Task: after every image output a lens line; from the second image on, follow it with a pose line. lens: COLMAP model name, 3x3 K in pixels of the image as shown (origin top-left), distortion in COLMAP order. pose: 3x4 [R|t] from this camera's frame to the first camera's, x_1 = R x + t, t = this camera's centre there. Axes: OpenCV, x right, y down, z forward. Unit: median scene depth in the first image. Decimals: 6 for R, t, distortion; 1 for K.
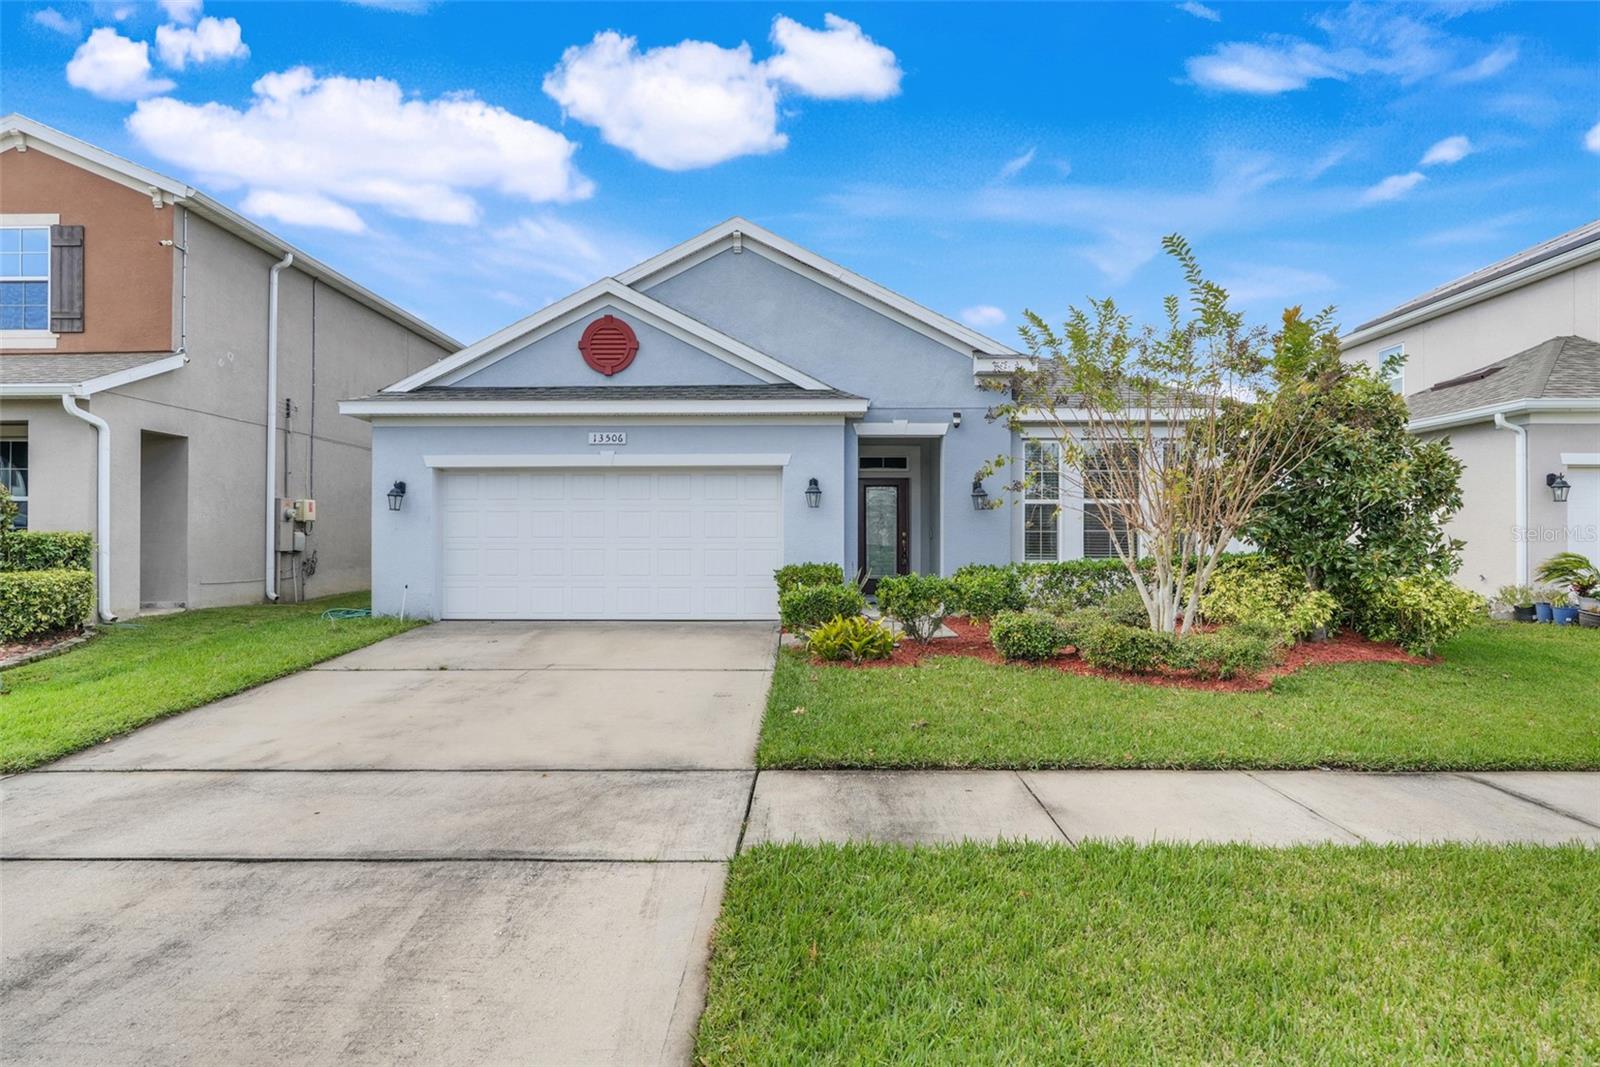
lens RADIAL K [[767.7, 0, 800.0], [0, 767.7, 533.5], [0, 0, 1]] dist [0.000299, 0.001001]
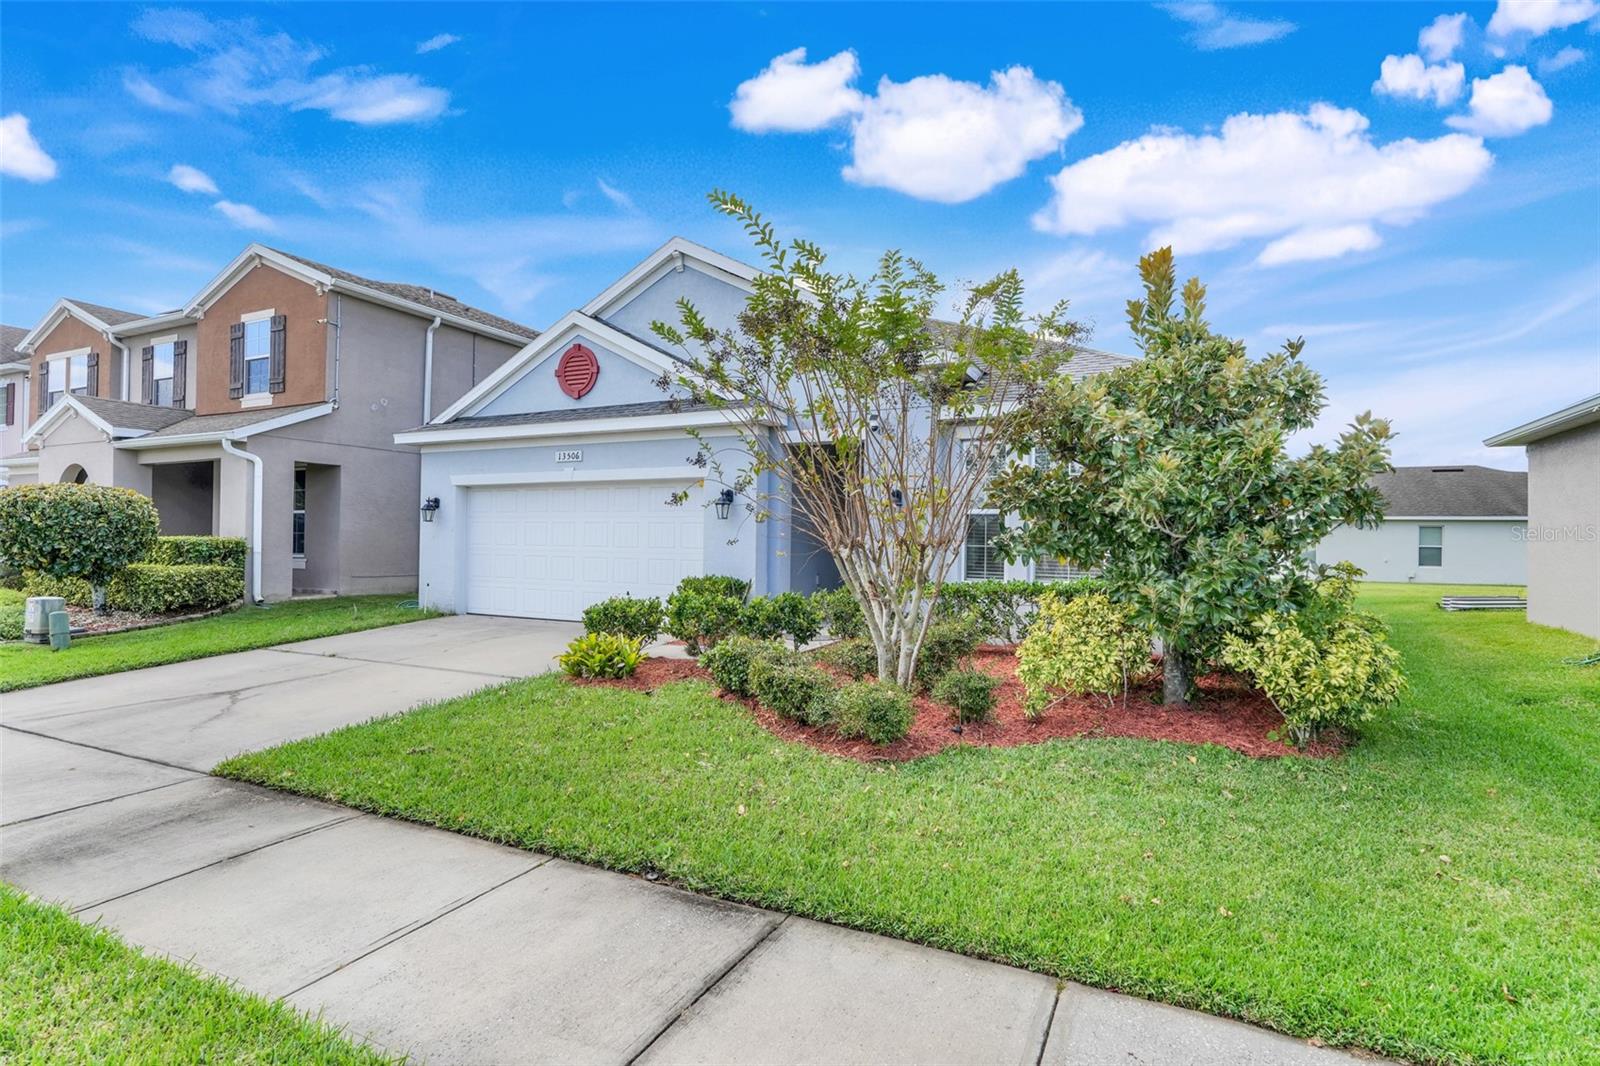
lens RADIAL K [[732.9, 0, 846.4], [0, 732.9, 534.6], [0, 0, 1]] dist [-0.000666, -0.000311]
pose [[0.920702, 0.008571, -0.390172, 0.518554], [-0.009323, 0.999957, -0.000034, -0.014887], [0.390155, 0.003669, 0.920742, 0.184541]]
